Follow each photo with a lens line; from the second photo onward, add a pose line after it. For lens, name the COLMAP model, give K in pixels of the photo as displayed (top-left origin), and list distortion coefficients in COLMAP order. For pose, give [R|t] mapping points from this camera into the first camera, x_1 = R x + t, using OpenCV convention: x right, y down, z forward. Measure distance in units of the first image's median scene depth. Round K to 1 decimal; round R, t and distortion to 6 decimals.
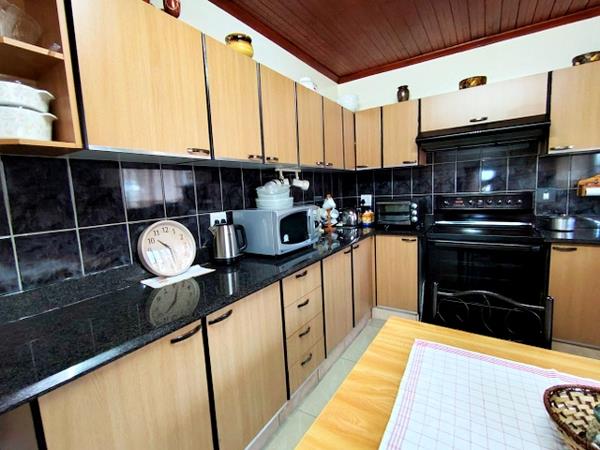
lens RADIAL K [[282.7, 0, 301.6], [0, 282.7, 226.0], [0, 0, 1]] dist [0.000870, -0.000598]
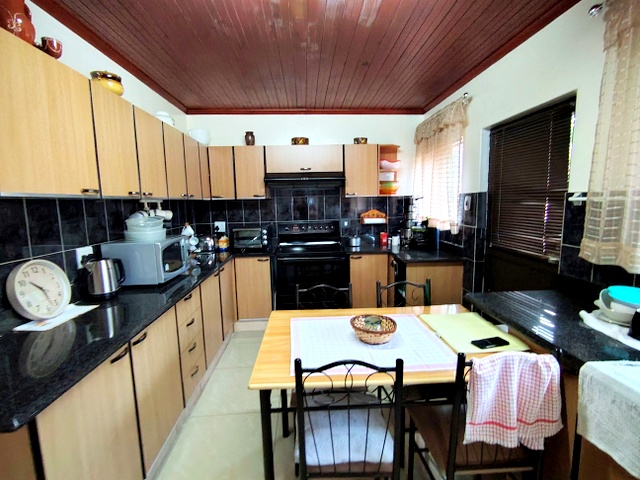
lens RADIAL K [[301.5, 0, 321.7], [0, 301.5, 241.1], [0, 0, 1]] dist [0.000870, -0.000598]
pose [[0.807883, -0.044629, 0.587650, -0.205602], [0.056202, 0.998418, -0.001440, -0.018864], [-0.586657, 0.034190, 0.809114, -0.241955]]
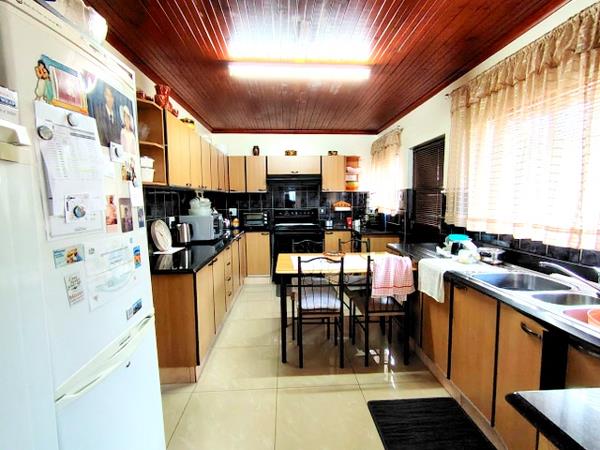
lens RADIAL K [[282.7, 0, 301.6], [0, 282.7, 226.0], [0, 0, 1]] dist [0.000870, -0.000598]
pose [[0.807711, -0.015658, 0.589370, -0.552896], [0.045486, 0.998323, -0.035814, 0.083723], [-0.587821, 0.055736, 0.807069, -0.661845]]
